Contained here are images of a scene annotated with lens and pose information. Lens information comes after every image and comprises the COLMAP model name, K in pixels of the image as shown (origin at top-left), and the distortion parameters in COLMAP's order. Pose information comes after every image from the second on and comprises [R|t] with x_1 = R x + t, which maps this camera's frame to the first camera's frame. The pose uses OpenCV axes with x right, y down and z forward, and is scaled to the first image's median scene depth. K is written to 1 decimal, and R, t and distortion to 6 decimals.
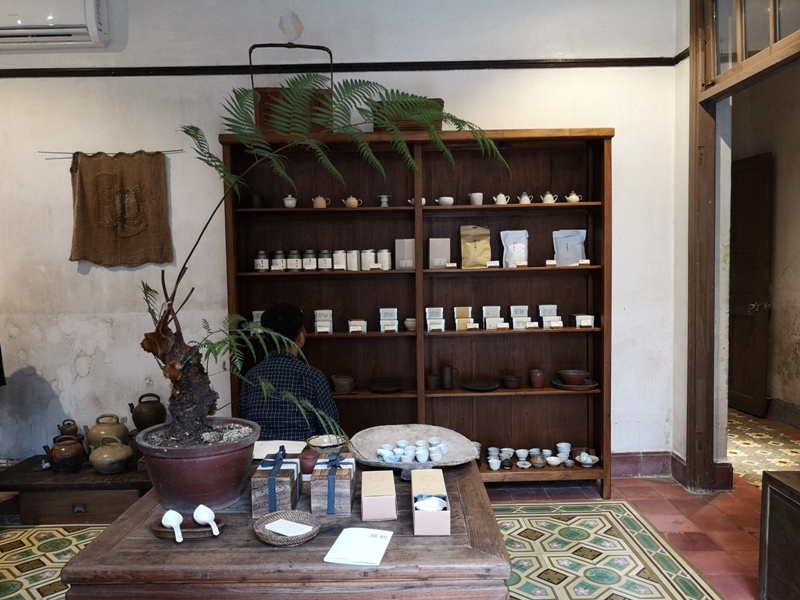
lens RADIAL K [[605.9, 0, 400.0], [0, 605.9, 300.0], [0, 0, 1]] dist [0.056625, -0.057689]
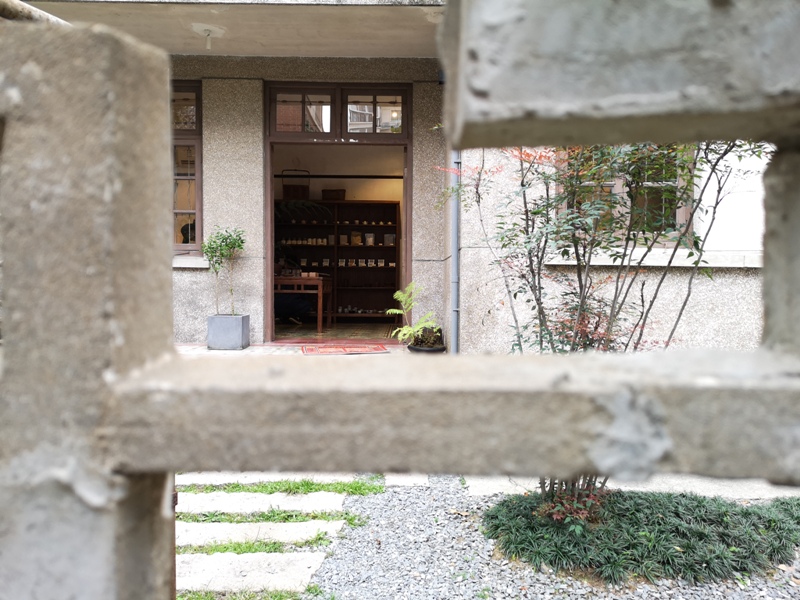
lens RADIAL K [[605.9, 0, 400.0], [0, 605.9, 300.0], [0, 0, 1]] dist [0.056625, -0.057689]
pose [[0.999578, 0.026692, 0.011428, 0.313848], [-0.026317, 0.999148, -0.031783, 0.301381], [-0.012267, 0.031469, 0.999429, -1.952867]]
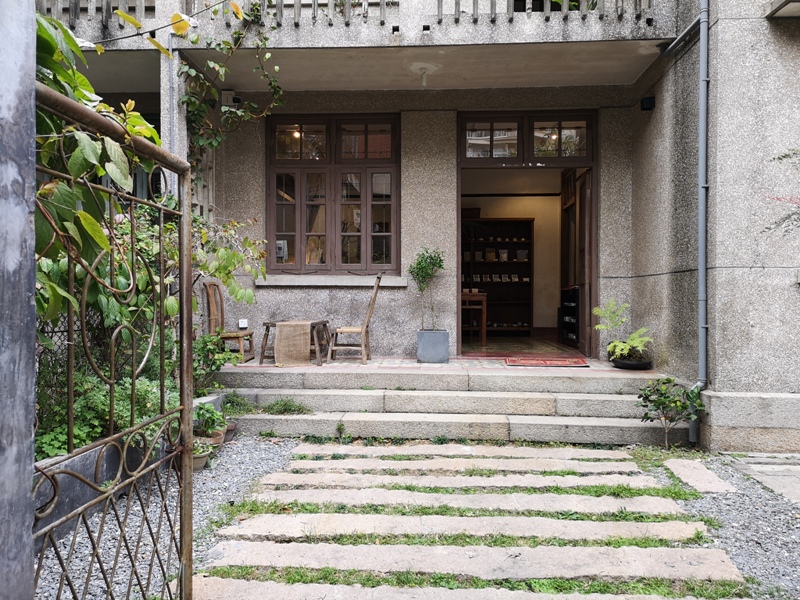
lens RADIAL K [[605.9, 0, 400.0], [0, 605.9, 300.0], [0, 0, 1]] dist [0.056625, -0.057689]
pose [[0.998364, 0.021370, -0.053039, -0.163809], [-0.023959, 0.998528, -0.048670, 0.301597], [0.051921, 0.049861, 0.997406, -2.068629]]
